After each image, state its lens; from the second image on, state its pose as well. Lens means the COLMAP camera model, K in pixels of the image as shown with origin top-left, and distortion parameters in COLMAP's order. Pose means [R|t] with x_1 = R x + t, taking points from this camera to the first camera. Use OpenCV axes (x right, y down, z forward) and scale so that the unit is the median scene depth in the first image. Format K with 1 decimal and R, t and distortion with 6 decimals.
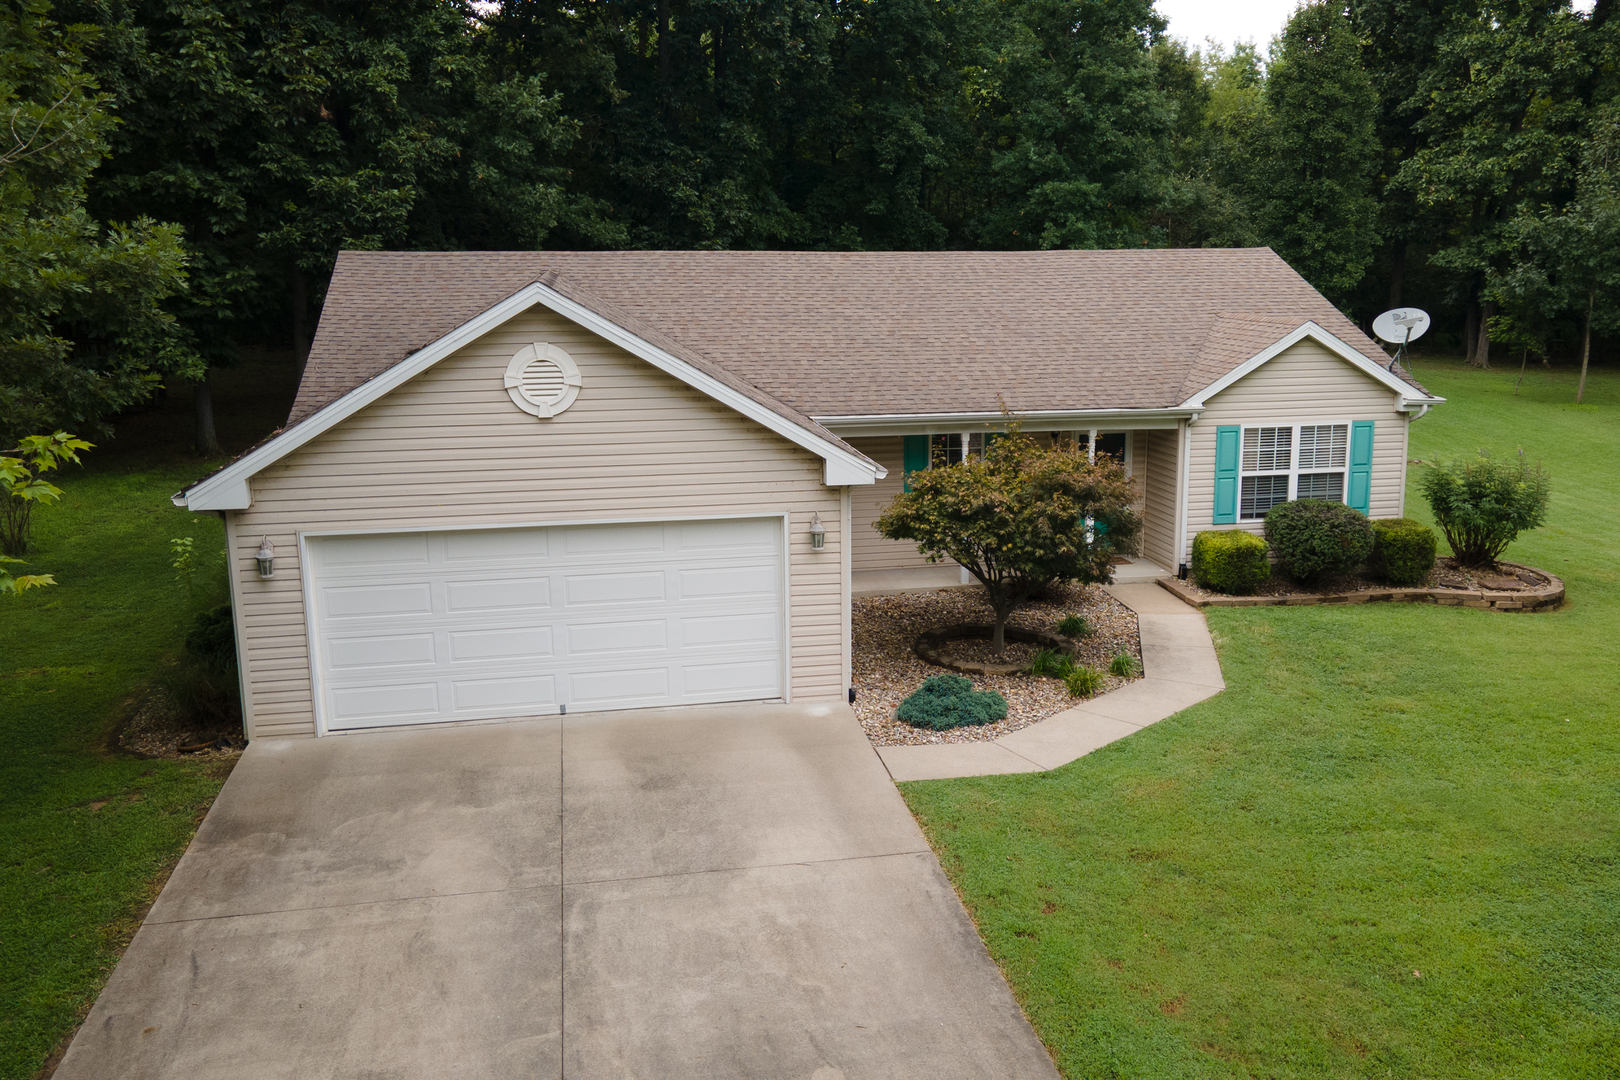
lens RADIAL K [[1414.1, 0, 808.3], [0, 1414.1, 548.2], [0, 0, 1]] dist [0.030657, 0.004595]
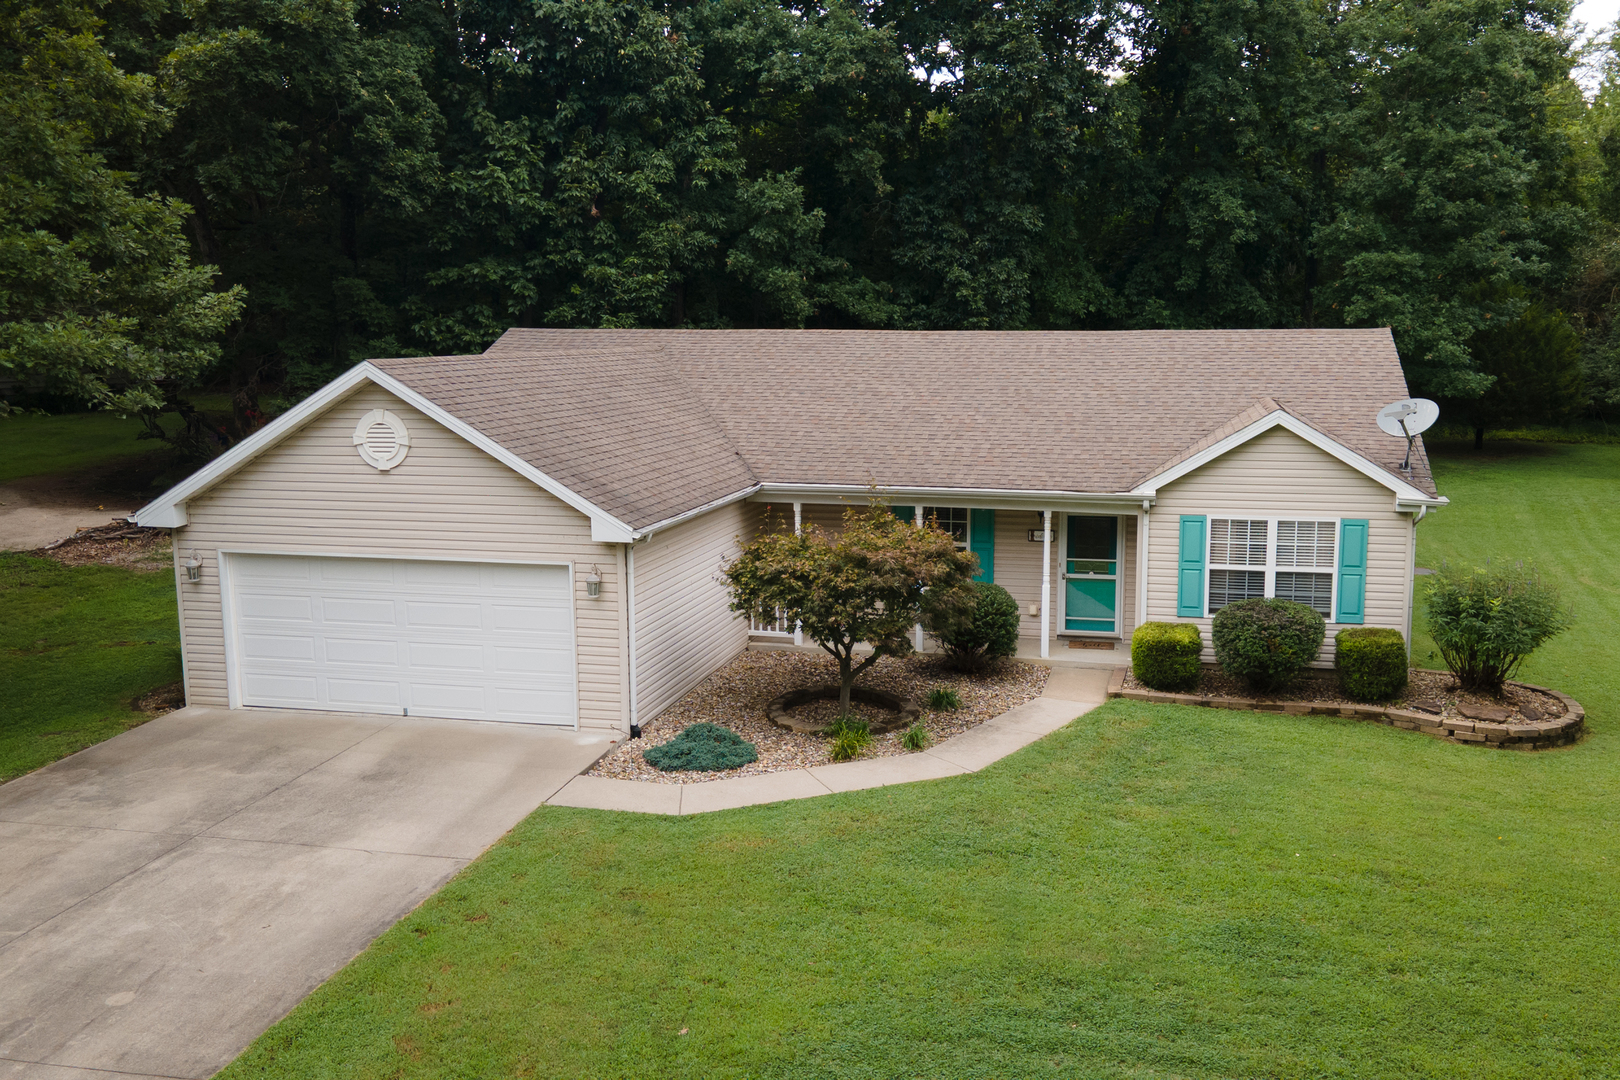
lens RADIAL K [[1379.2, 0, 788.3], [0, 1379.2, 535.2], [0, 0, 1]] dist [-0.004382, 0.116262]
pose [[0.910915, 0.066396, -0.407216, 0.587084], [-0.086644, 0.995742, -0.031462, -0.026854], [0.403394, 0.063942, 0.912790, 0.050697]]
